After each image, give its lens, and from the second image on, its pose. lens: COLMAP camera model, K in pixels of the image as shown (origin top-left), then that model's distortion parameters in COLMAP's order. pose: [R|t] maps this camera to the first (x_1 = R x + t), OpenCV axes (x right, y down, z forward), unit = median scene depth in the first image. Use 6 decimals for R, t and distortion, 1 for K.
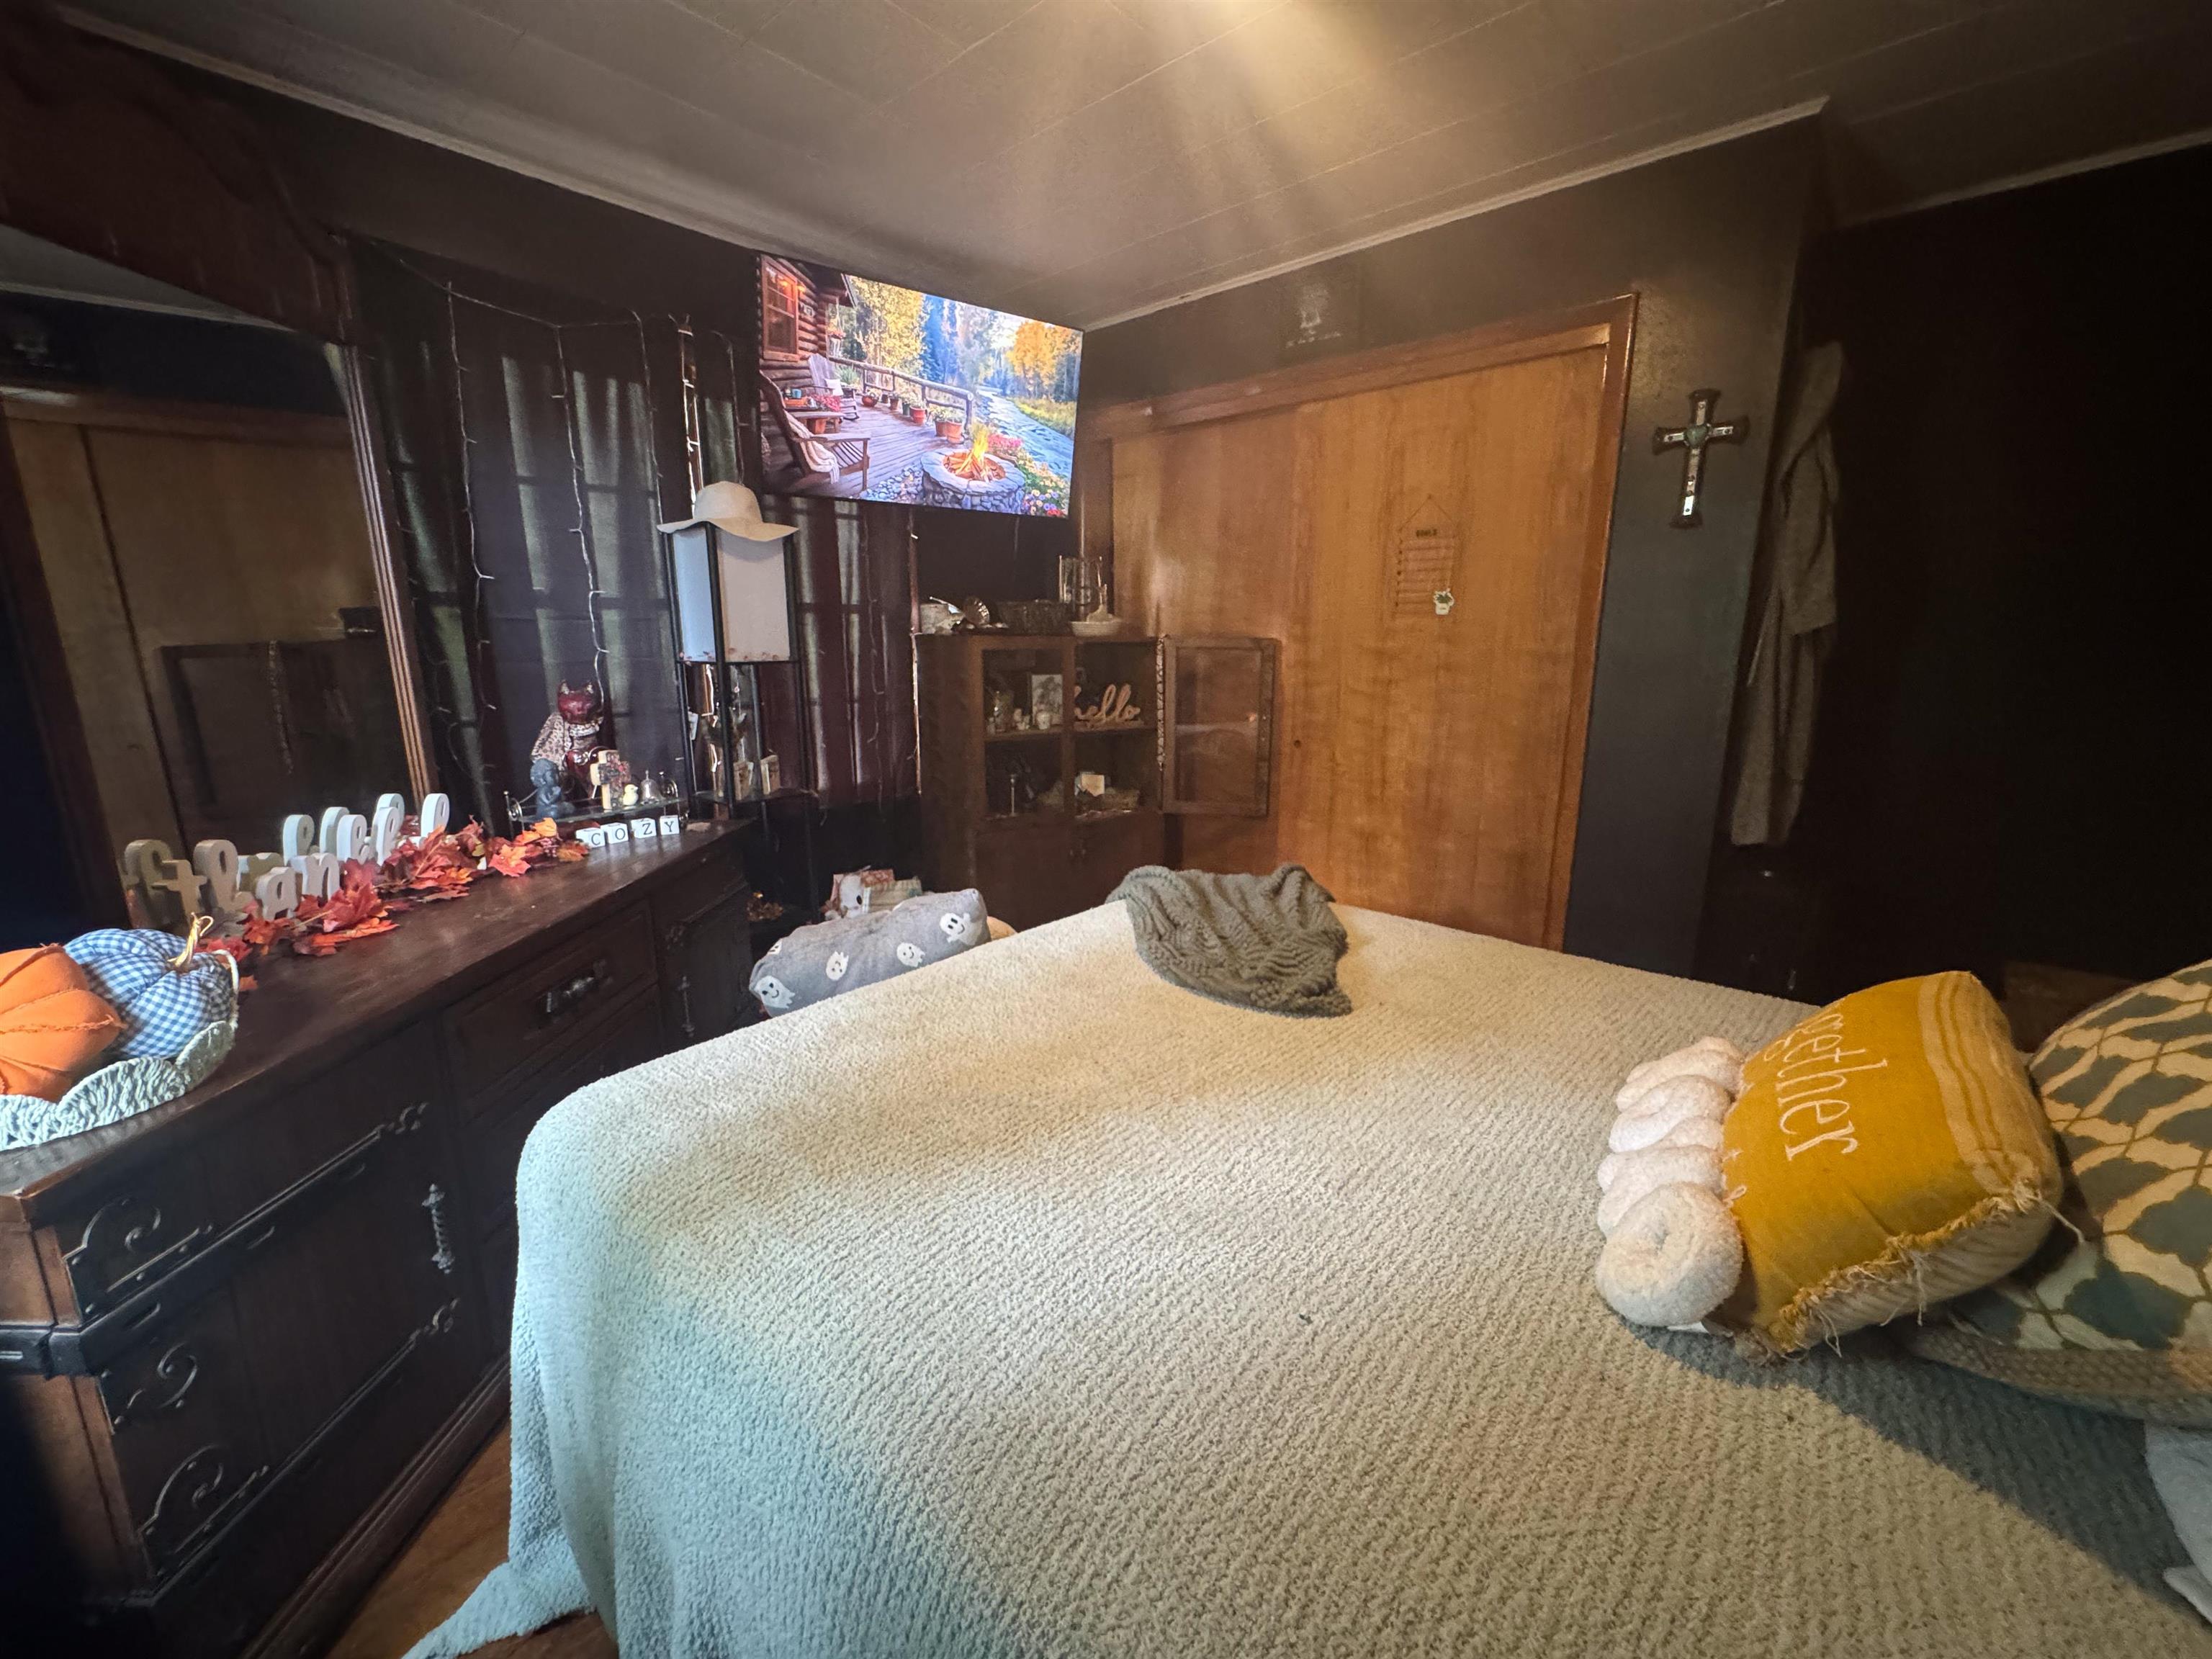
lens RADIAL K [[888.0, 0, 1106.0], [0, 888.0, 829.5], [0, 0, 1]] dist [-0.002675, -0.000165]
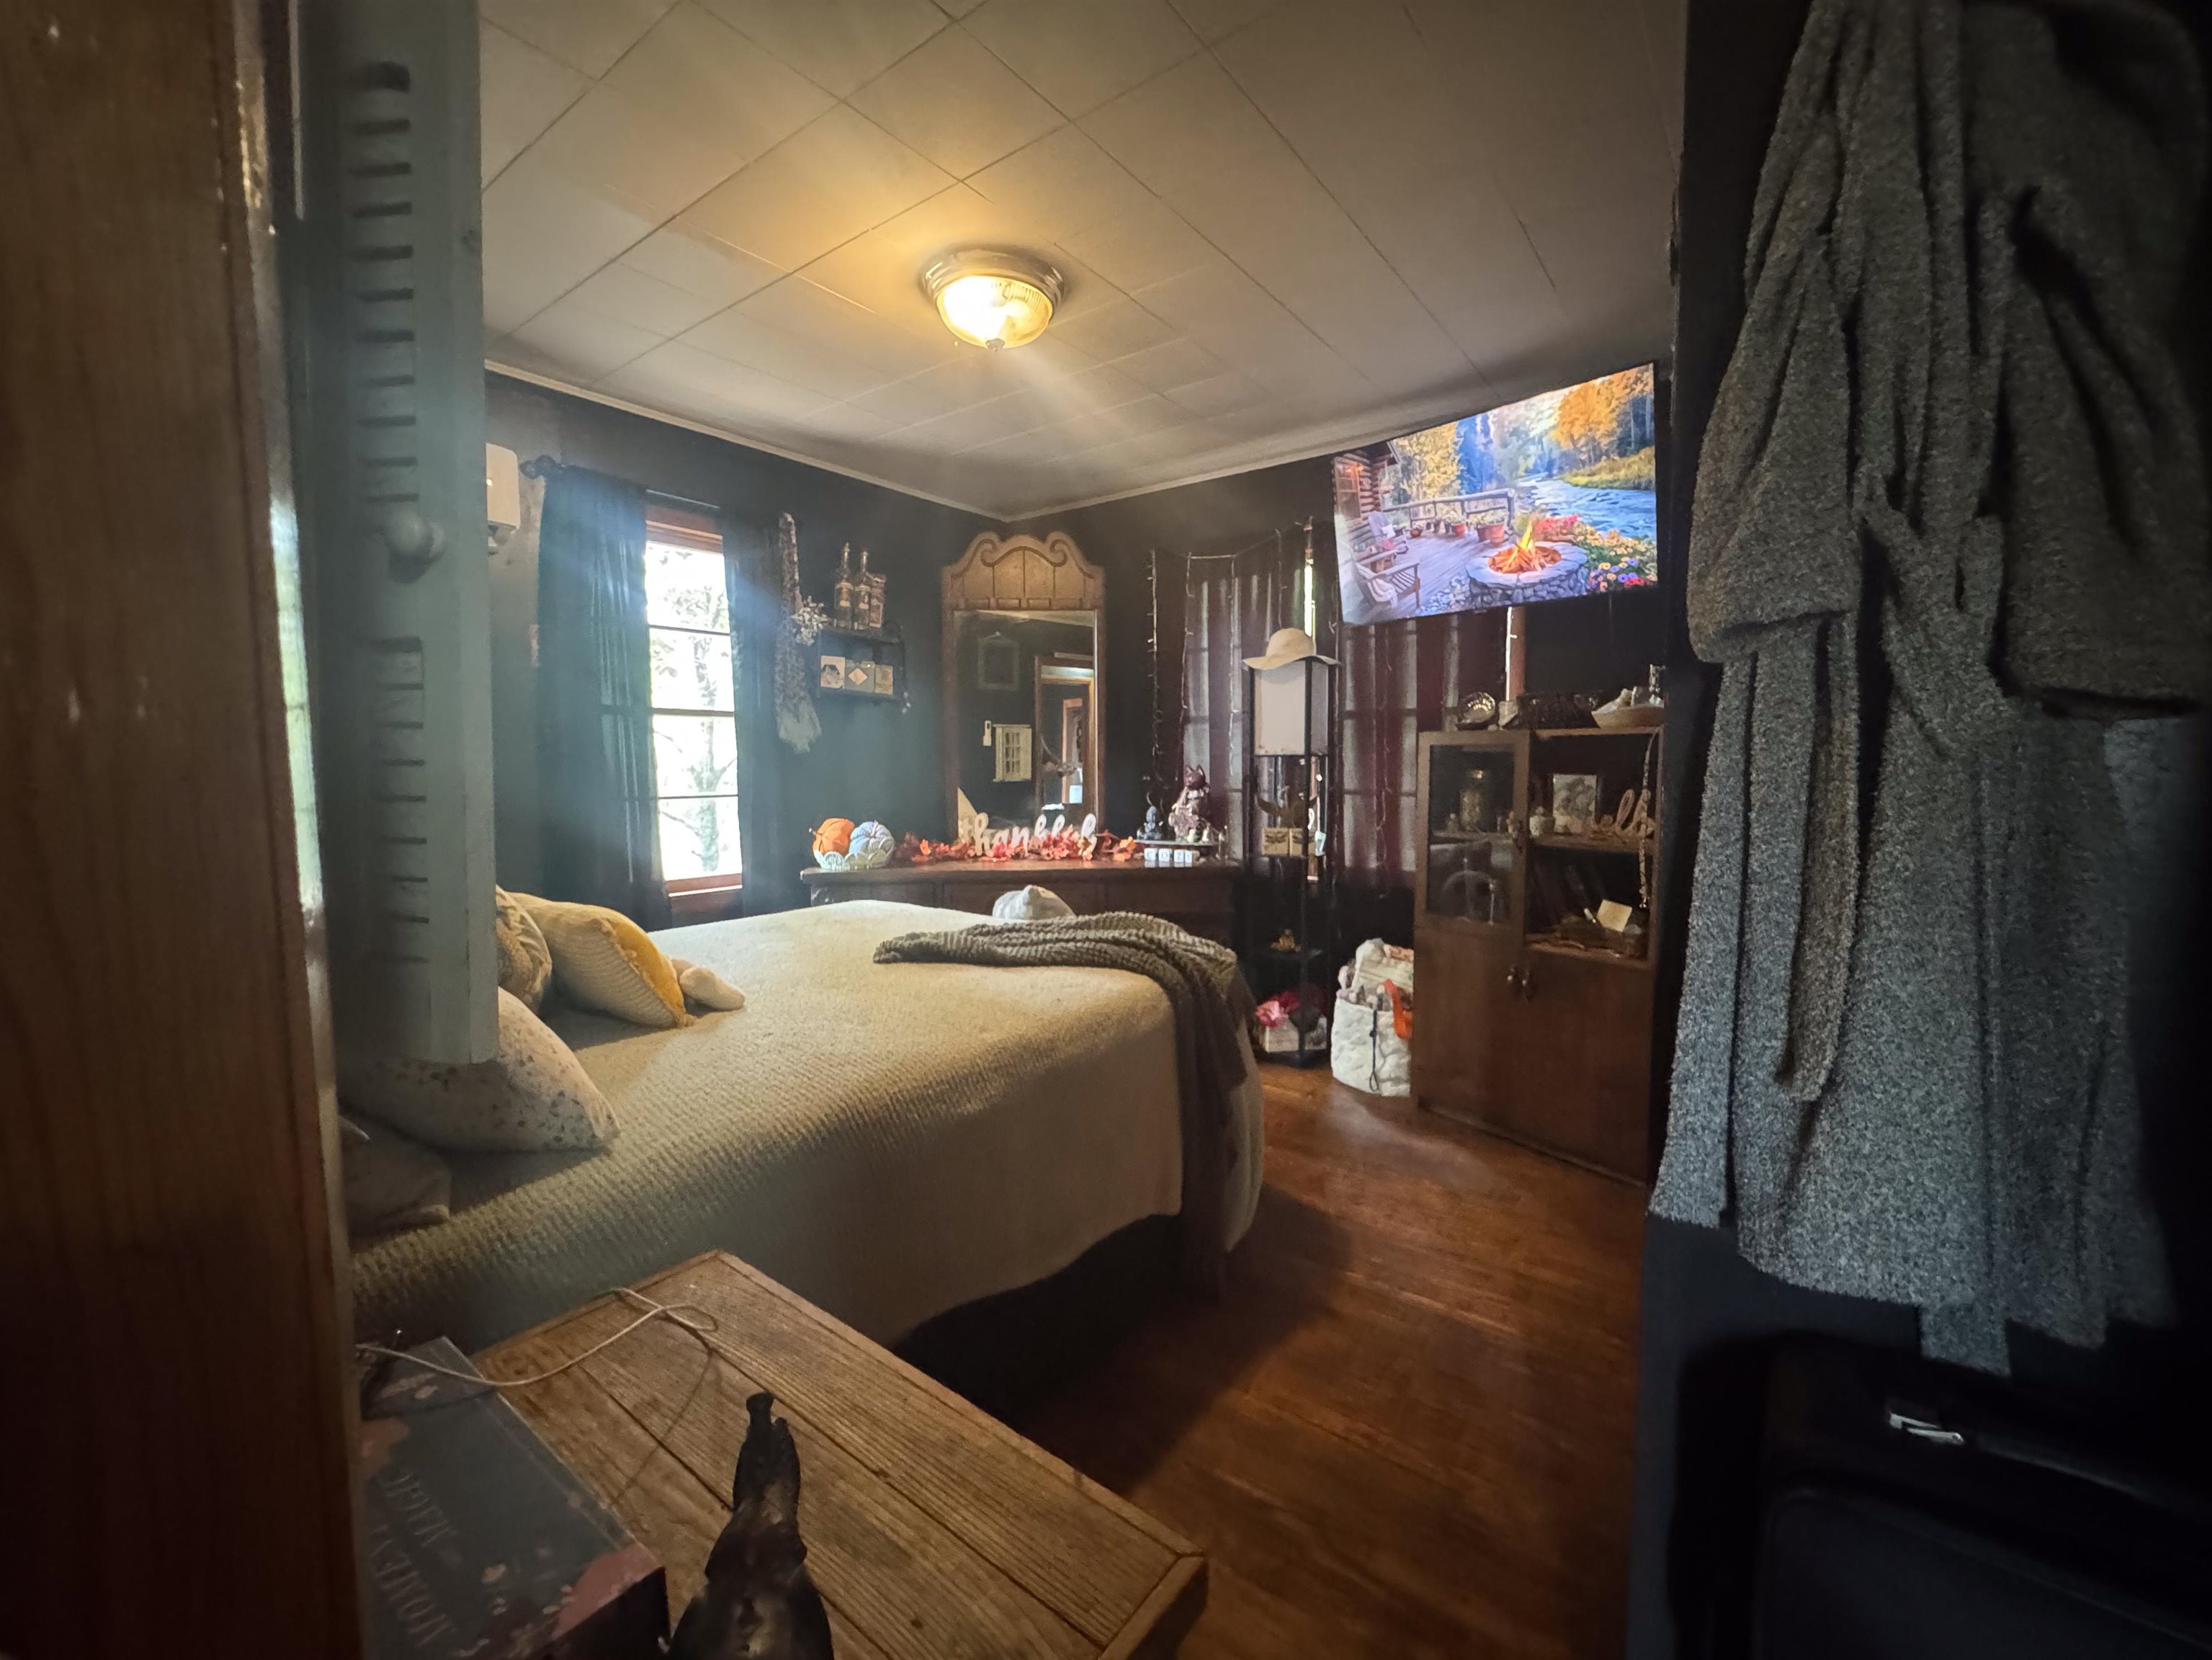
lens RADIAL K [[888.1, 0, 1106.0], [0, 888.1, 830.0], [0, 0, 1]] dist [-0.002675, -0.000165]
pose [[0.091591, 0.079580, -0.992612, 0.816835], [-0.209541, 0.976023, 0.058915, -0.088131], [0.973501, 0.202597, 0.106071, 0.538521]]
